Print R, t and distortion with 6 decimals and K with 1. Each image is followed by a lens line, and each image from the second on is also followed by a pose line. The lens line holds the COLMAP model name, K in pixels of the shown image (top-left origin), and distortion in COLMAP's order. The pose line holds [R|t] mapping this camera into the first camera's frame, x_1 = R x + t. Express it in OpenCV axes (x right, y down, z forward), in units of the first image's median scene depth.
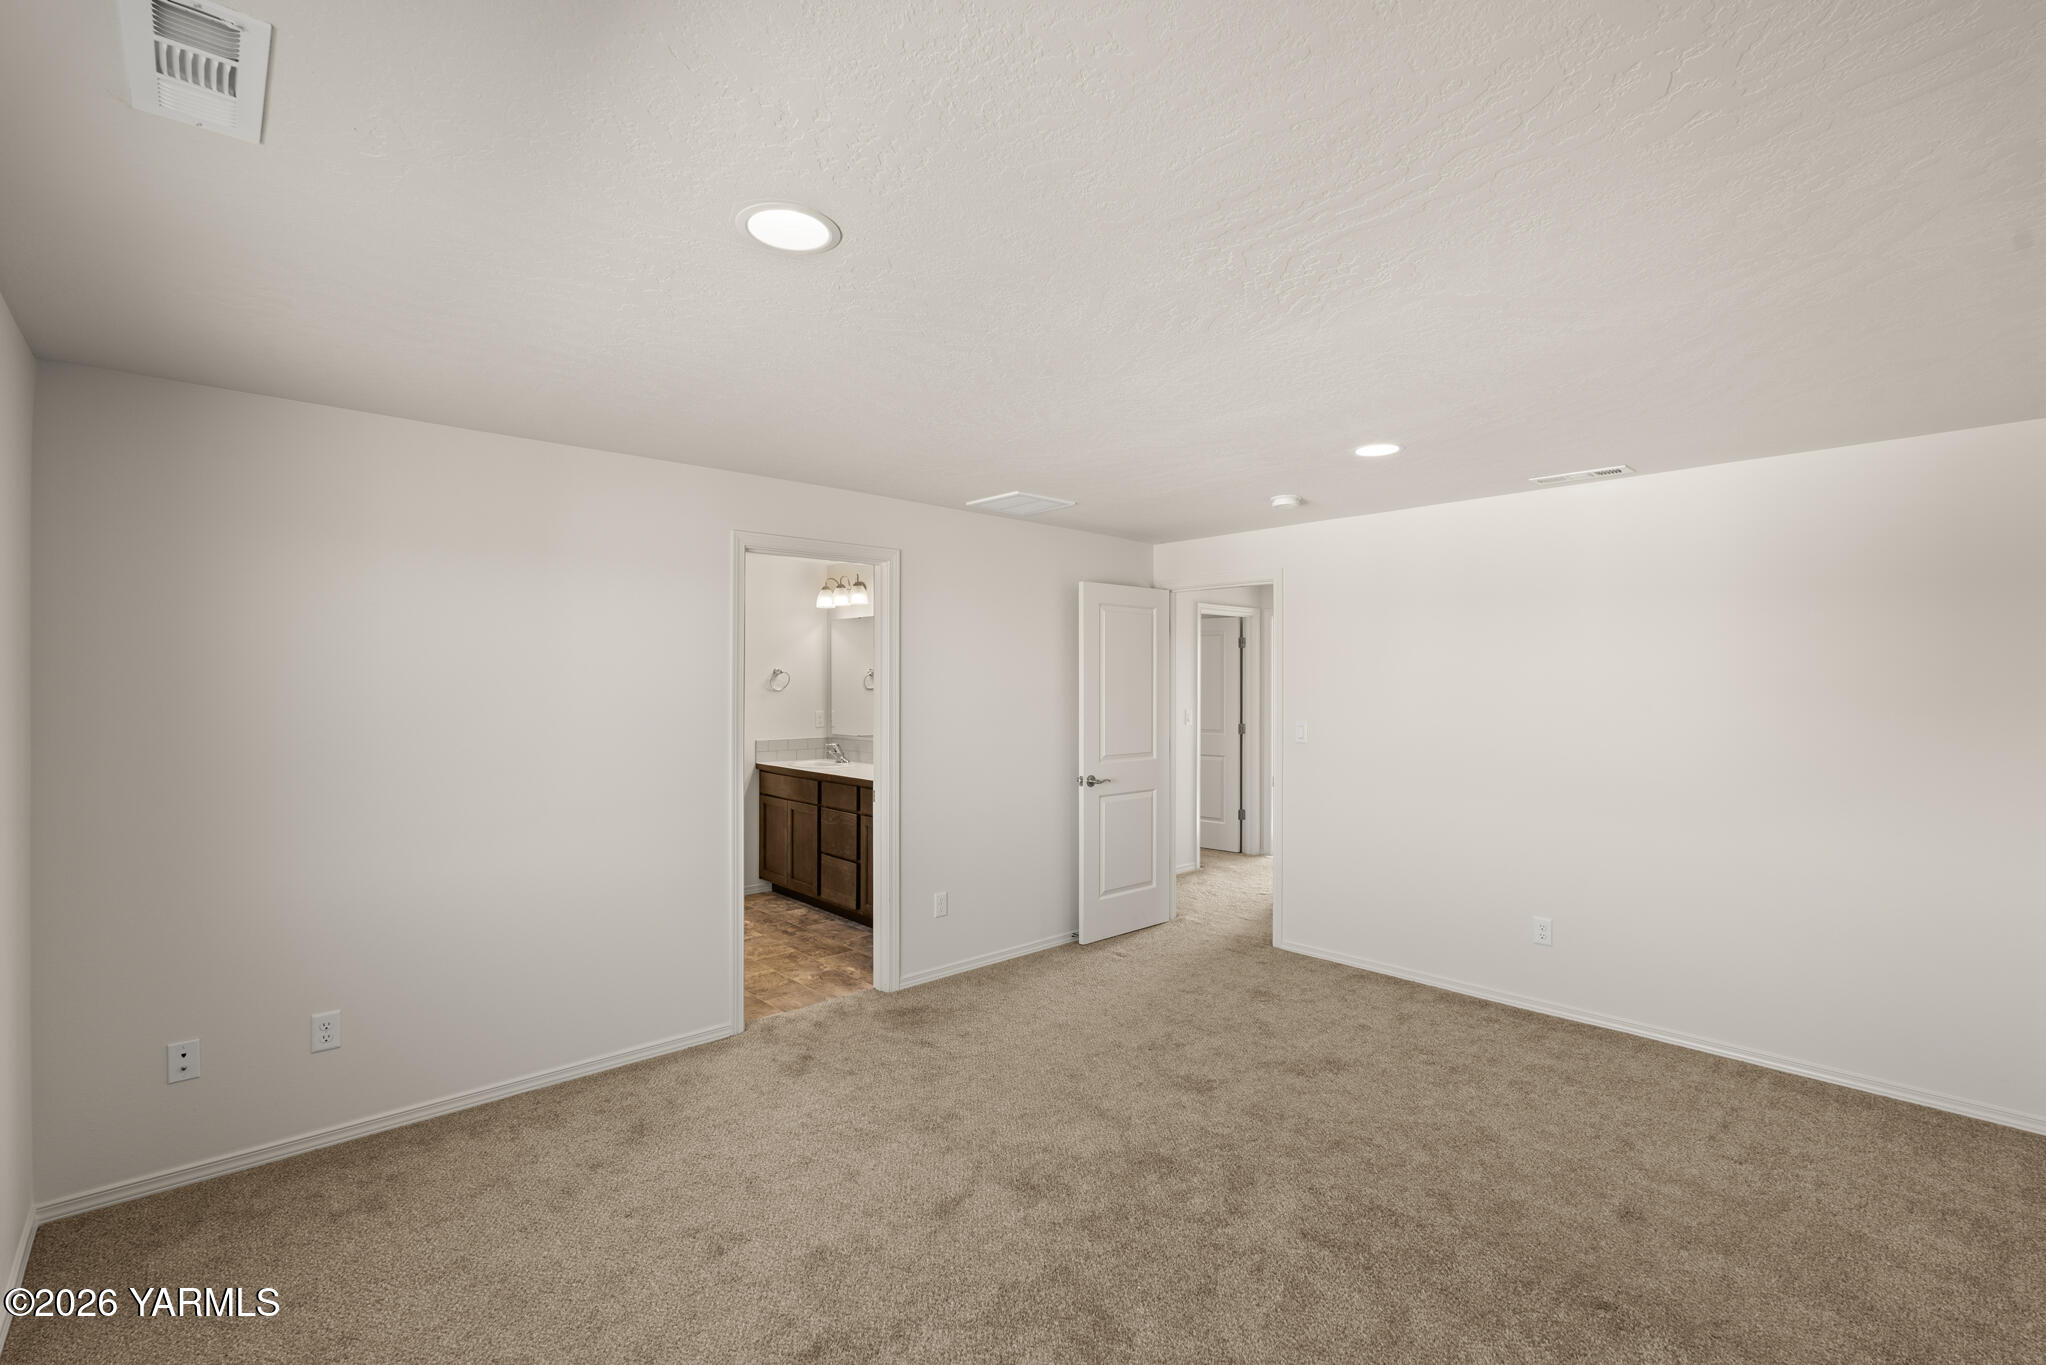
lens RADIAL K [[905.5, 0, 1016.9], [0, 905.5, 655.9], [0, 0, 1]] dist [-0.009219, 0.000978]
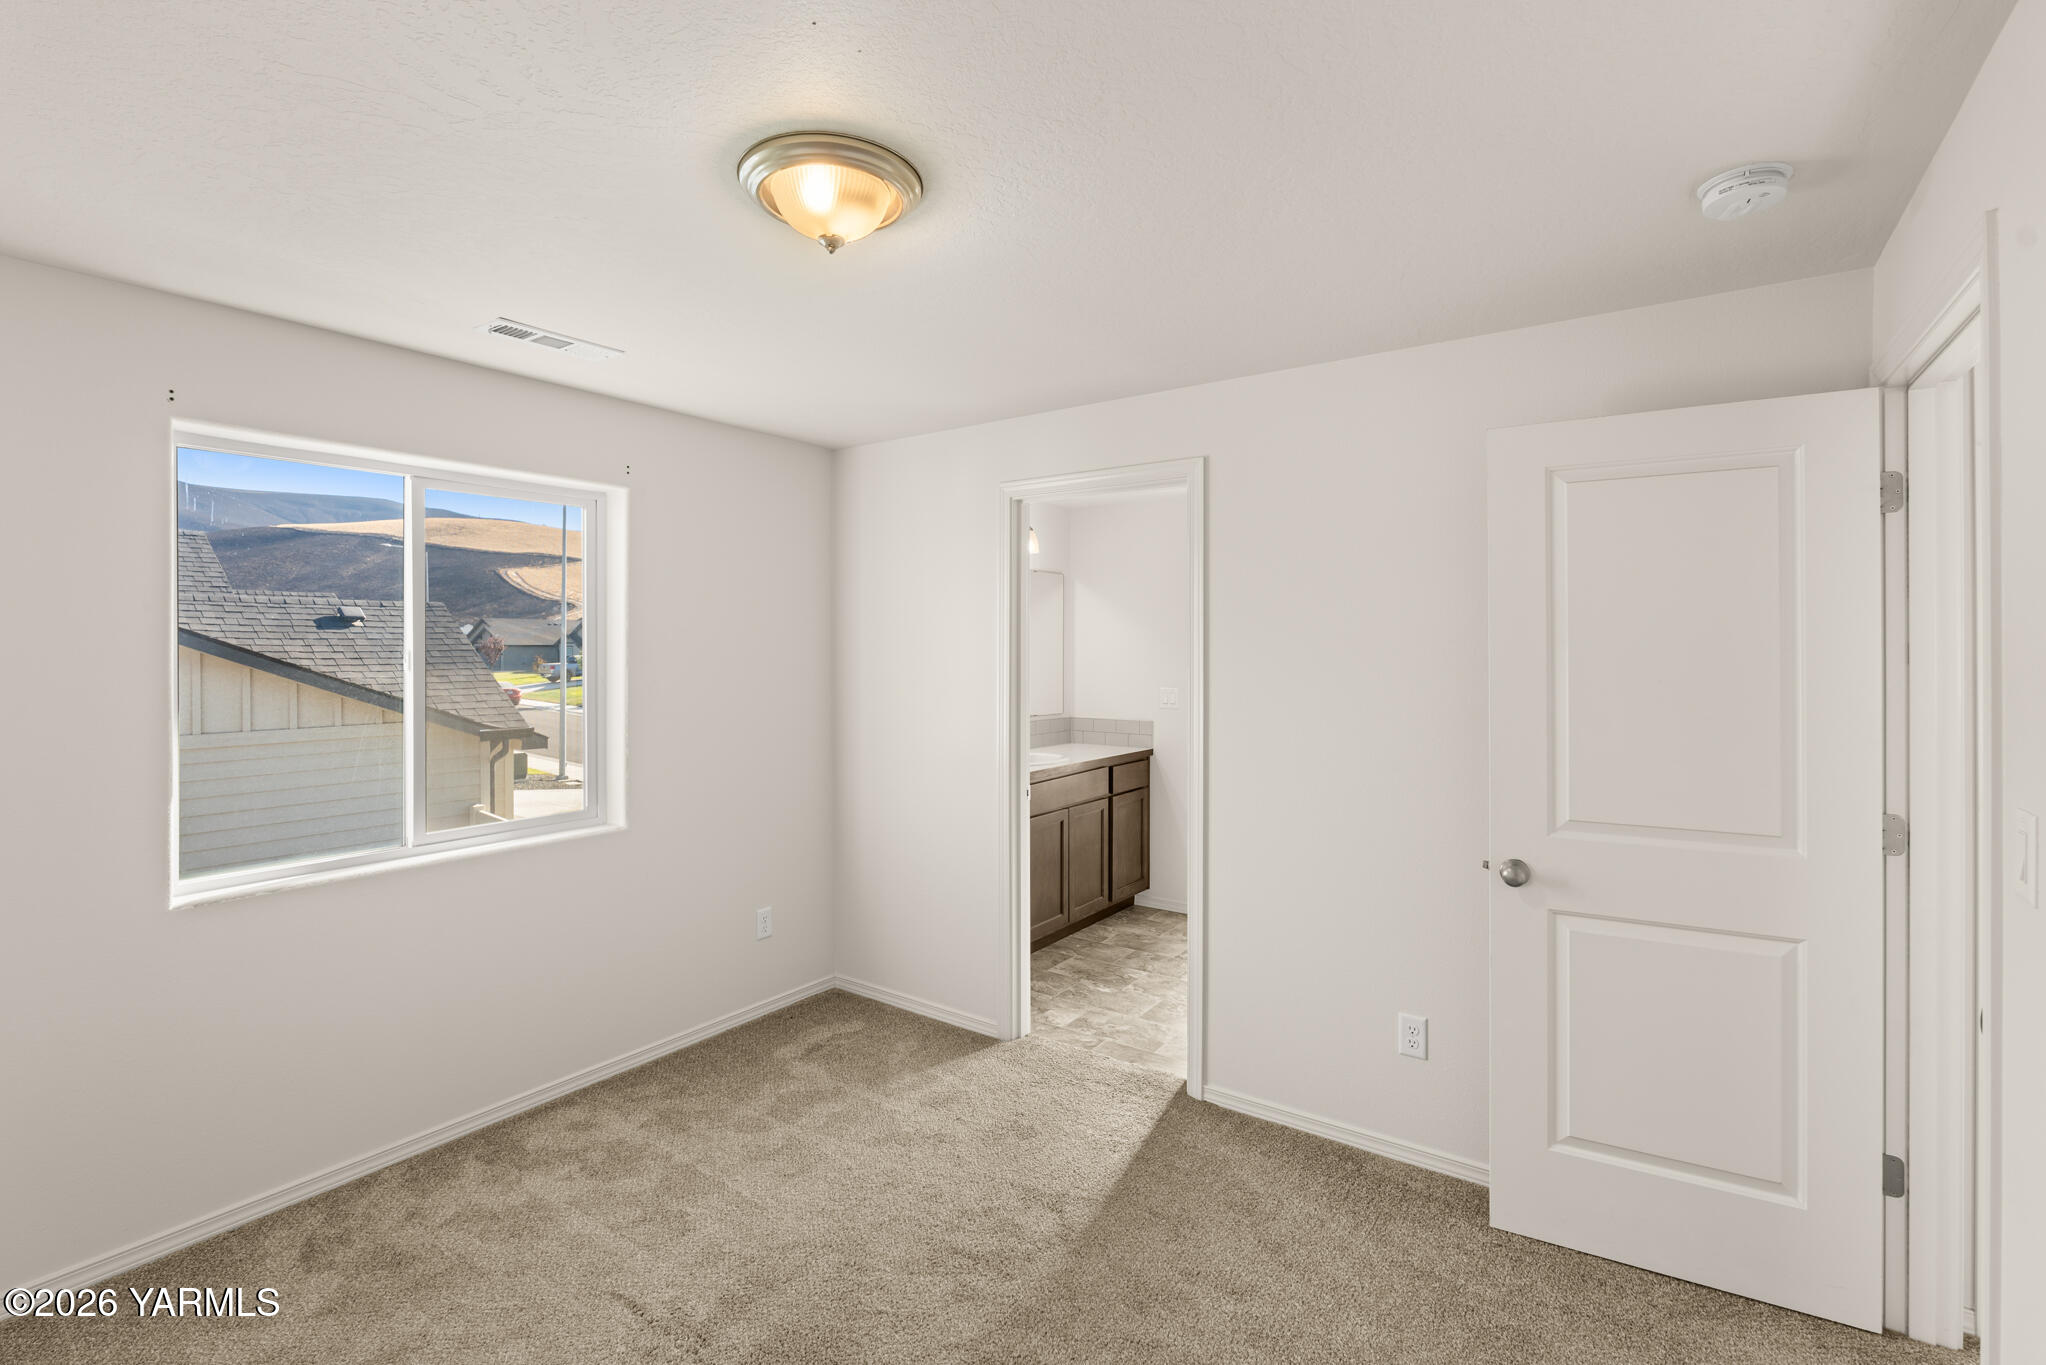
lens RADIAL K [[905.5, 0, 1016.9], [0, 905.5, 655.9], [0, 0, 1]] dist [-0.009219, 0.000978]
pose [[0.203488, -0.001739, -0.979076, 0.503893], [0.036183, 0.999329, 0.005746, 0.021077], [0.978409, -0.036595, 0.203414, 0.719291]]
